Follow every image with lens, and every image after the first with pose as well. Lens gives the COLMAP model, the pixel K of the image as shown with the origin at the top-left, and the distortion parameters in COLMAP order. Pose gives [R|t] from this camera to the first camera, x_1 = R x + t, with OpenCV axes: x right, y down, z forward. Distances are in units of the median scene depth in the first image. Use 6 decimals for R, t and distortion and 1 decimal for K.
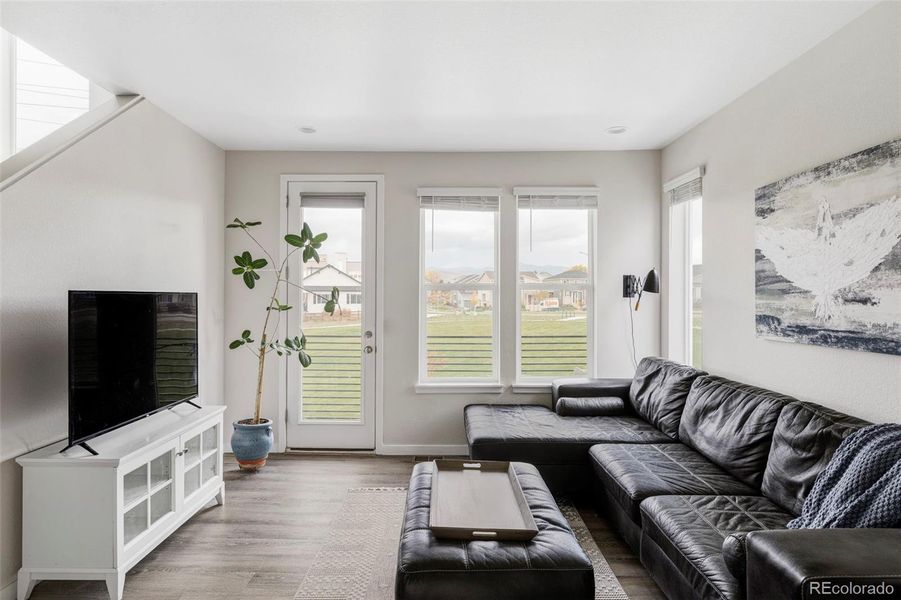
lens RADIAL K [[542.1, 0, 450.0], [0, 542.1, 304.0], [0, 0, 1]] dist [-0.001171, -0.000492]
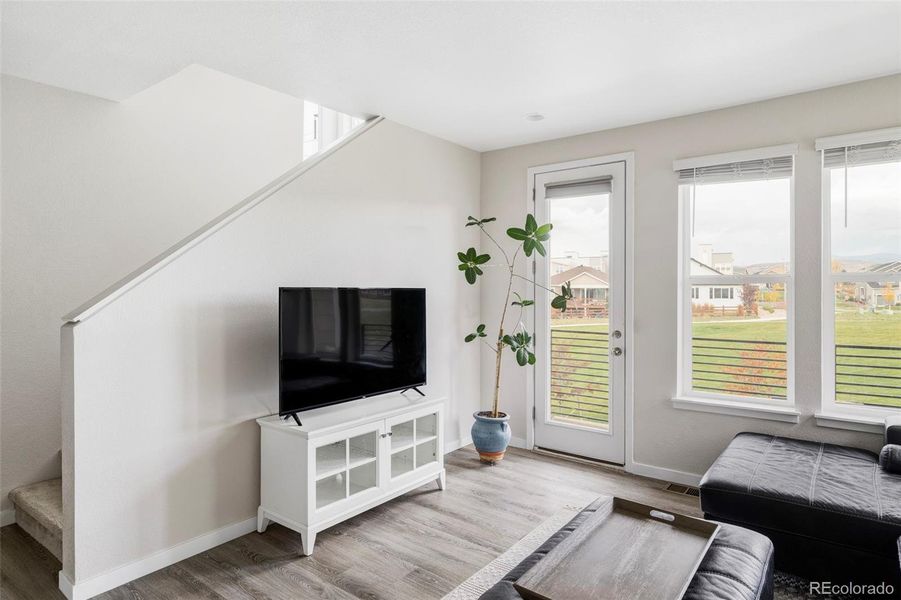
lens RADIAL K [[528.1, 0, 449.7], [0, 528.1, 295.2], [0, 0, 1]] dist [0.000352, -0.001063]
pose [[0.790294, 0.004595, -0.612710, 0.191832], [-0.007787, 0.999966, -0.002544, -0.004147], [0.612678, 0.006781, 0.790303, 0.175704]]
